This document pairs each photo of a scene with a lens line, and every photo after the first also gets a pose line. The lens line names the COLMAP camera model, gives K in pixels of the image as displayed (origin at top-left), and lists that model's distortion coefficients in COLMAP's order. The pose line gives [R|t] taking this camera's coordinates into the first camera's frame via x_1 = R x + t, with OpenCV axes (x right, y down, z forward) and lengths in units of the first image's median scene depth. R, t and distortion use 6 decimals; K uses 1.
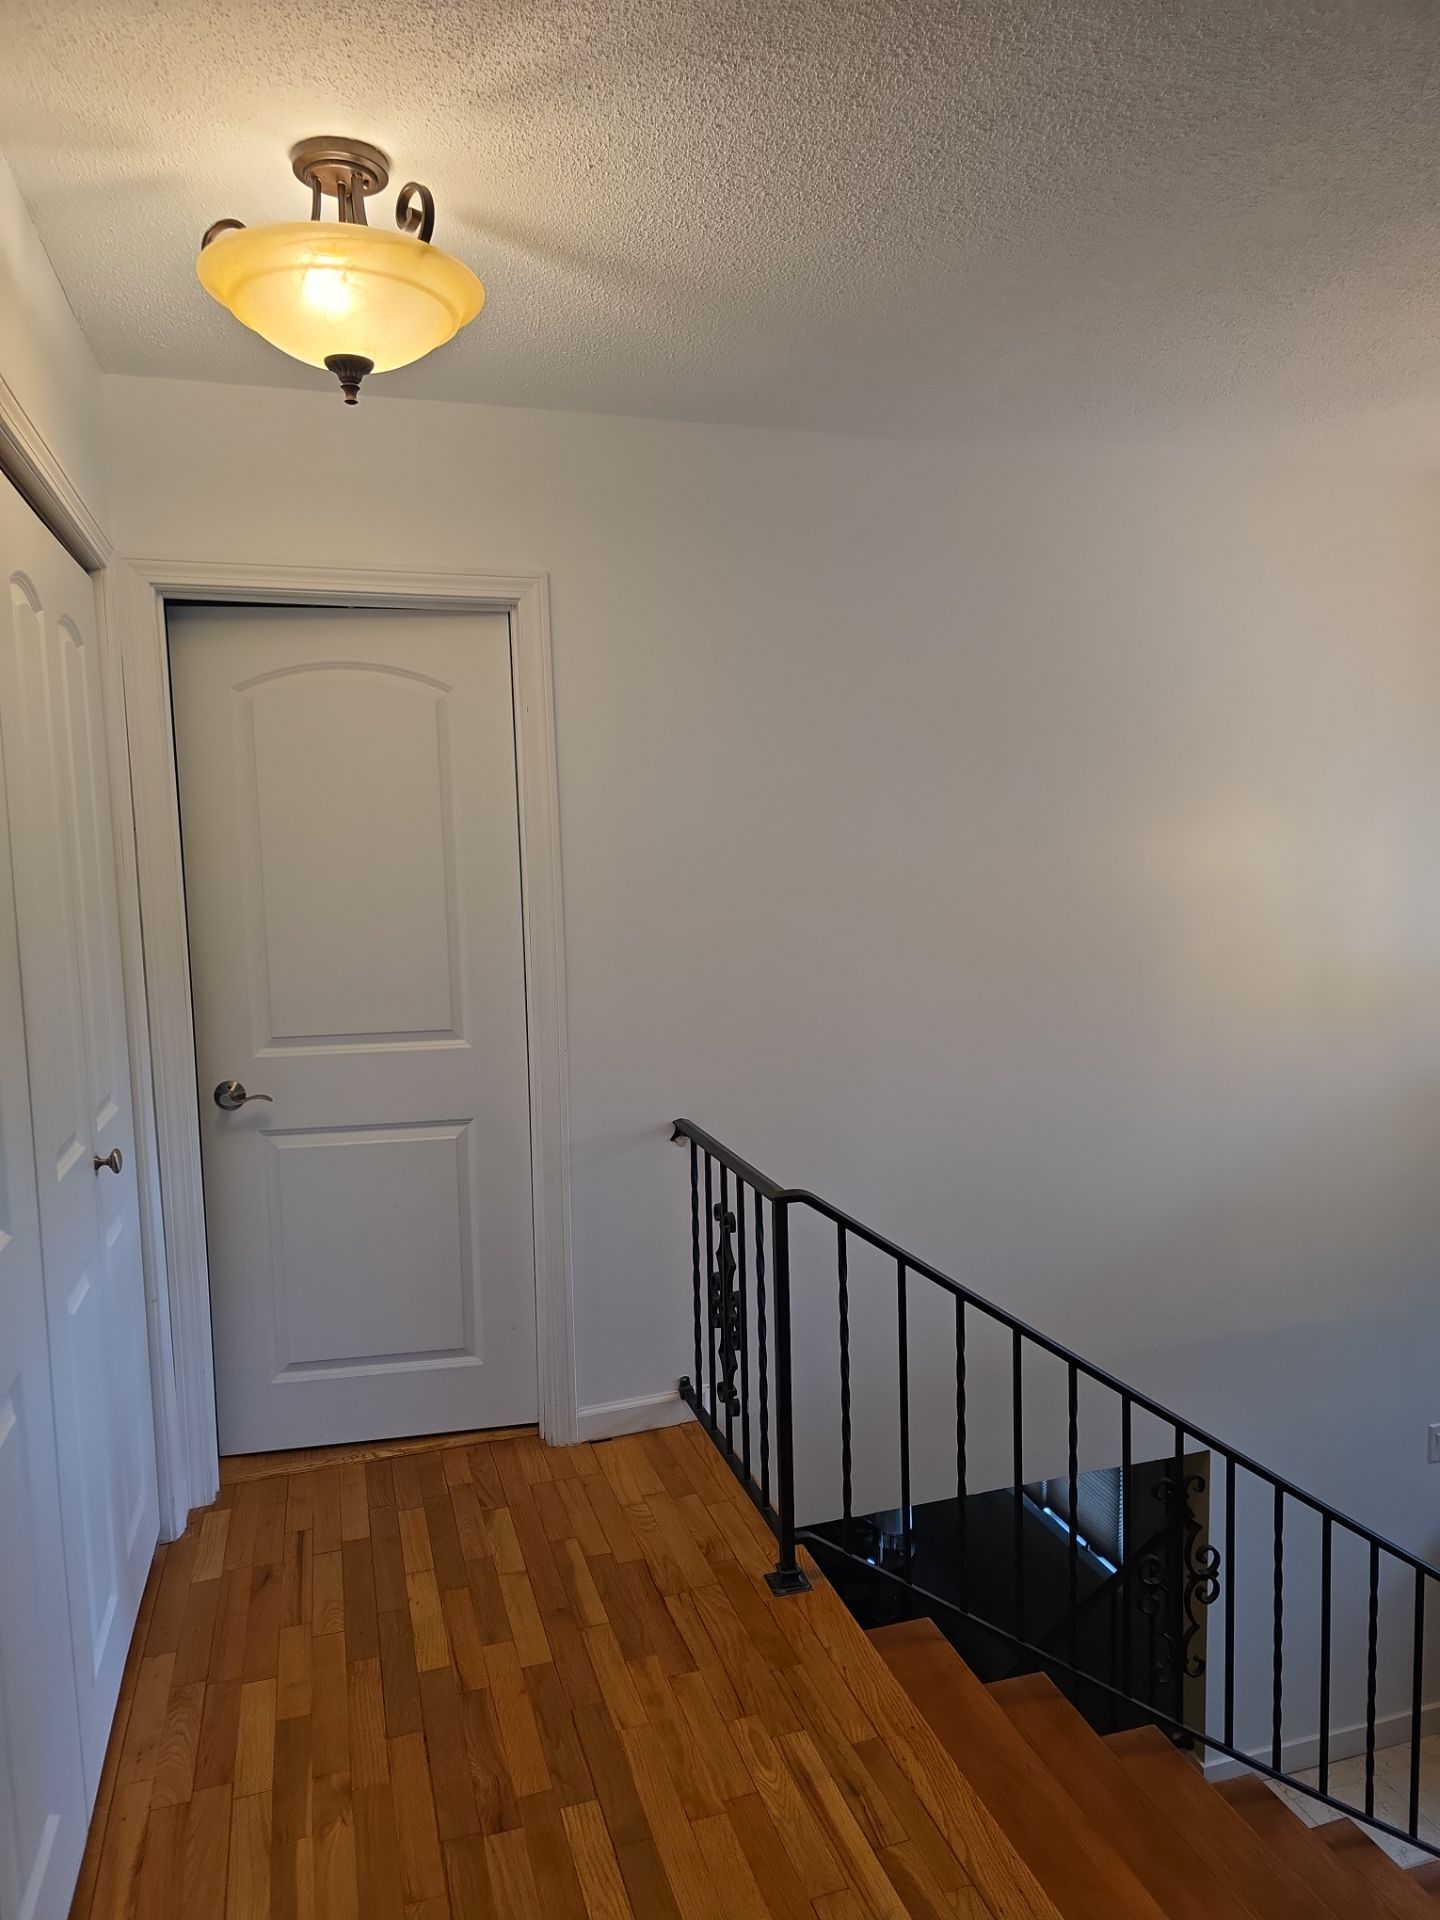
lens RADIAL K [[1291.2, 0, 726.2], [0, 1291.2, 971.2], [0, 0, 1]] dist [0.052044, -0.032749]
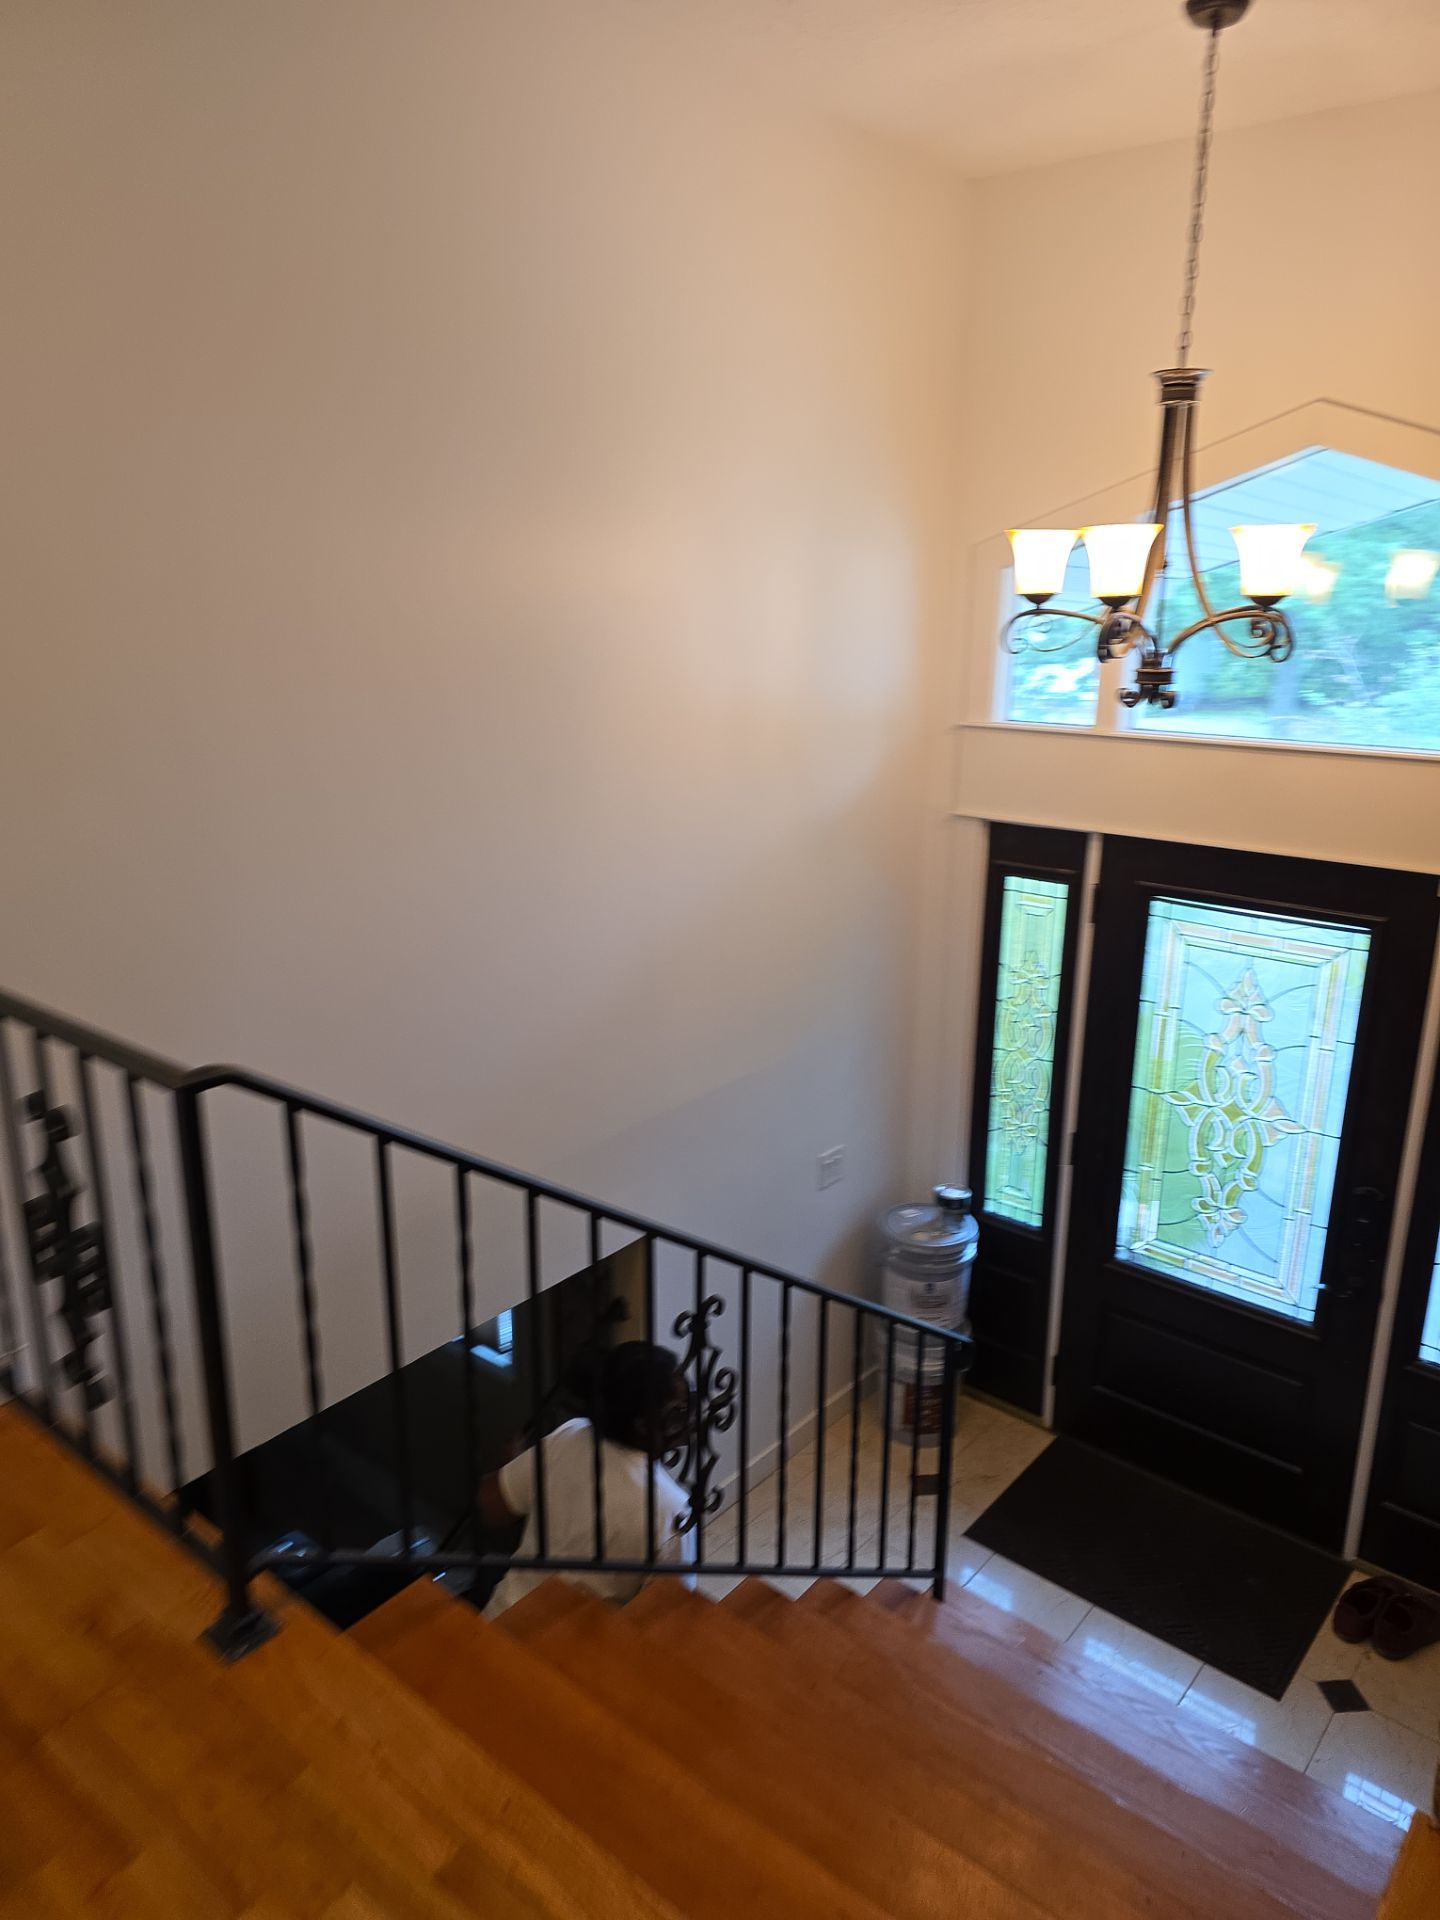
lens RADIAL K [[1291.2, 0, 733.8], [0, 1291.2, 946.1], [0, 0, 1]] dist [0.052044, -0.032749]
pose [[0.827754, -0.119175, 0.548290, -0.065750], [0.022640, 0.983481, 0.179587, 0.007411], [-0.560635, -0.136241, 0.816778, 0.333149]]
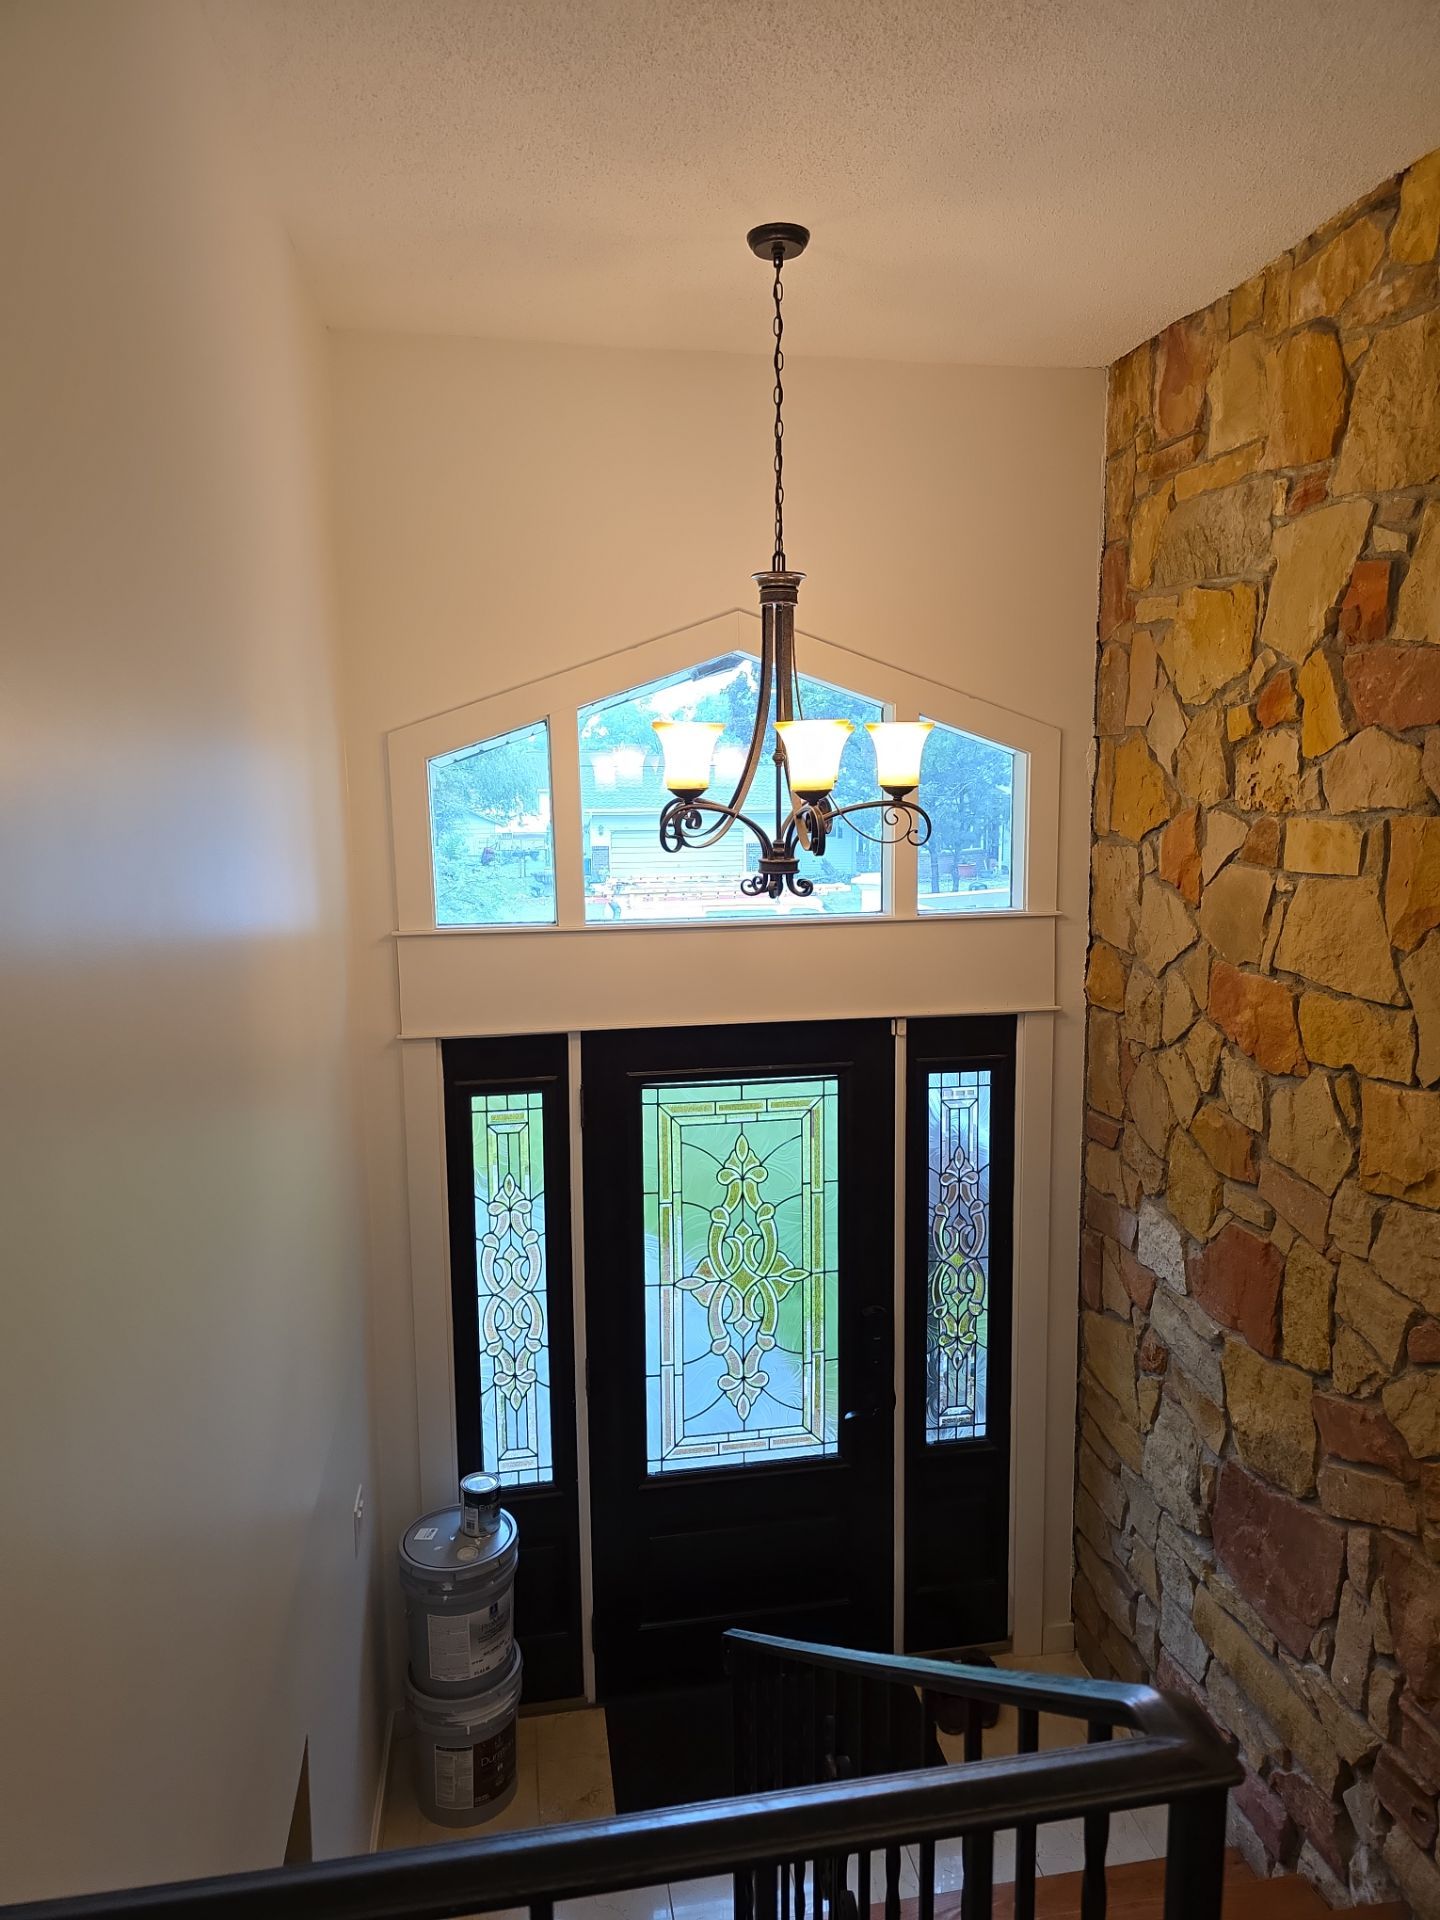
lens RADIAL K [[1291.2, 0, 717.9], [0, 1291.2, 961.5], [0, 0, 1]] dist [0.052044, -0.032749]
pose [[0.107845, -0.122228, 0.986625, -0.222208], [0.095918, 0.989063, 0.112046, -0.054215], [-0.989530, 0.082552, 0.118390, 0.957018]]
